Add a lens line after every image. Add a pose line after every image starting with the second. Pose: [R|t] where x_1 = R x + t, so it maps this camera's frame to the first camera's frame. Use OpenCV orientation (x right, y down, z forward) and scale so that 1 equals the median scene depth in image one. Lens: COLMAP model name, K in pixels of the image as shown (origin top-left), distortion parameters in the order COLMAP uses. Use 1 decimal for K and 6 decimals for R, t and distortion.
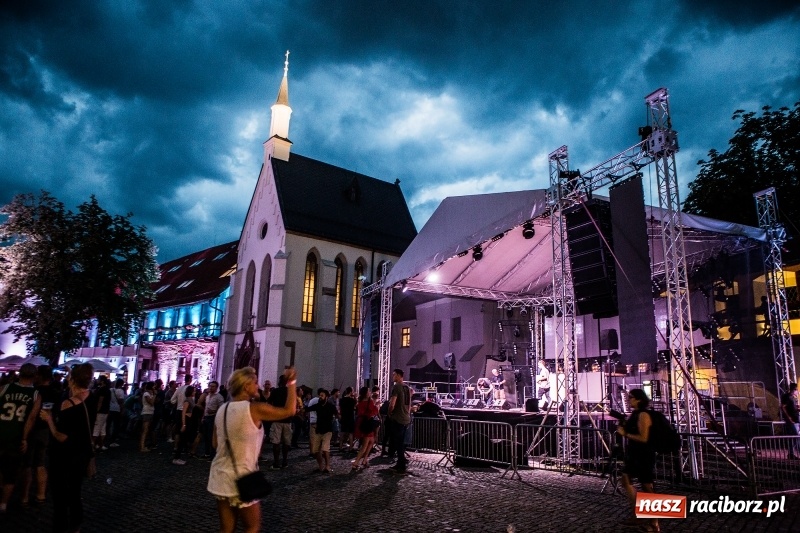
lens RADIAL K [[549.9, 0, 417.5], [0, 549.9, 261.3], [0, 0, 1]] dist [-0.096812, 0.060819]
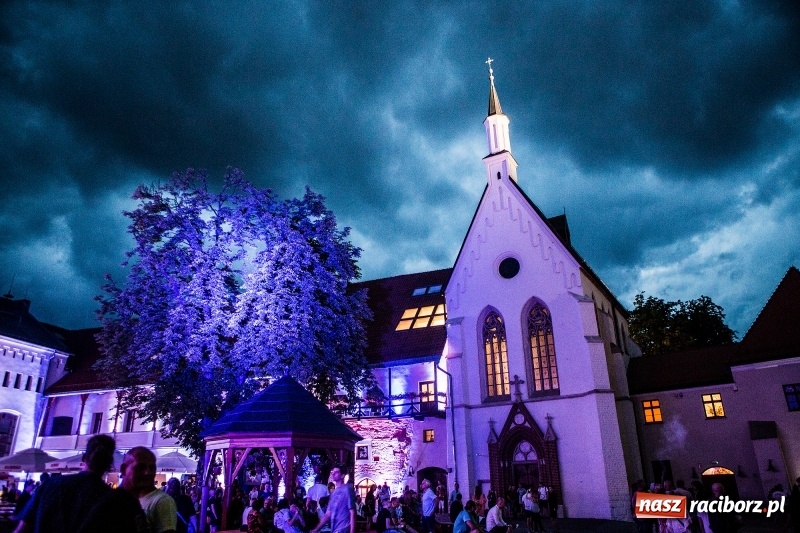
lens RADIAL K [[549.9, 0, 401.2], [0, 549.9, 262.7], [0, 0, 1]] dist [-0.096812, 0.060819]
pose [[0.950001, 0.078594, 0.302195, -0.636329], [-0.032501, 0.987437, -0.154637, 0.058089], [-0.310552, 0.137083, 0.940620, 0.322089]]
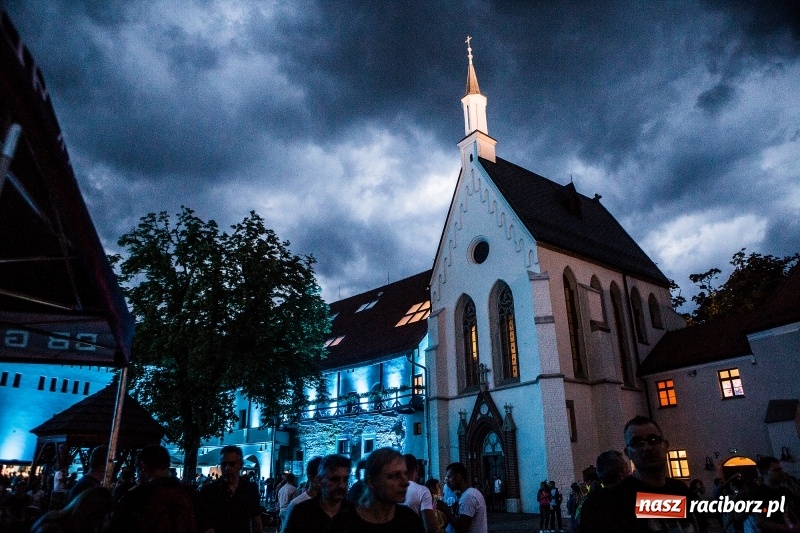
lens RADIAL K [[549.9, 0, 401.9], [0, 549.9, 260.7], [0, 0, 1]] dist [-0.096812, 0.060819]
pose [[0.997575, -0.058295, -0.038020, -0.348976], [0.052080, 0.987638, -0.147845, 0.056533], [0.046169, 0.145507, 0.988279, 0.265957]]
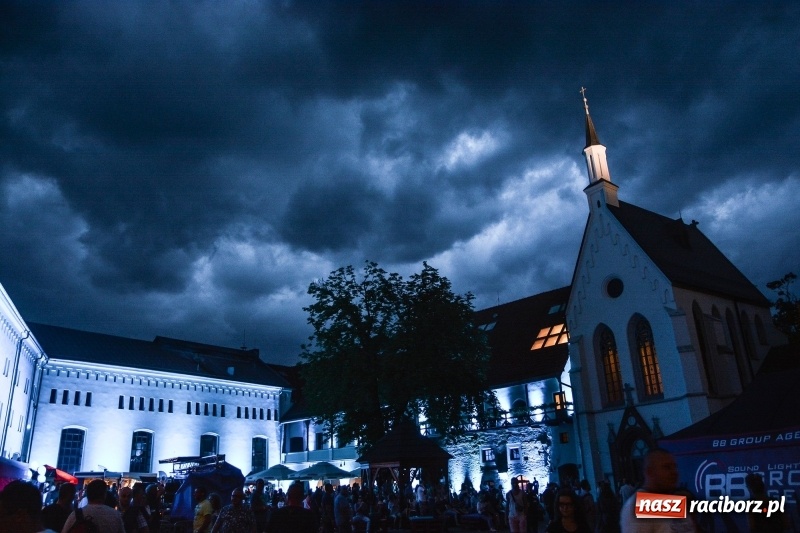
lens RADIAL K [[601.4, 0, 393.9], [0, 601.4, 267.9], [0, 0, 1]] dist [-0.087318, 0.038282]
pose [[0.993456, -0.093573, -0.065492, -0.547692], [0.085641, 0.989676, -0.114923, -0.009164], [0.075569, 0.108562, 0.991213, 0.041662]]
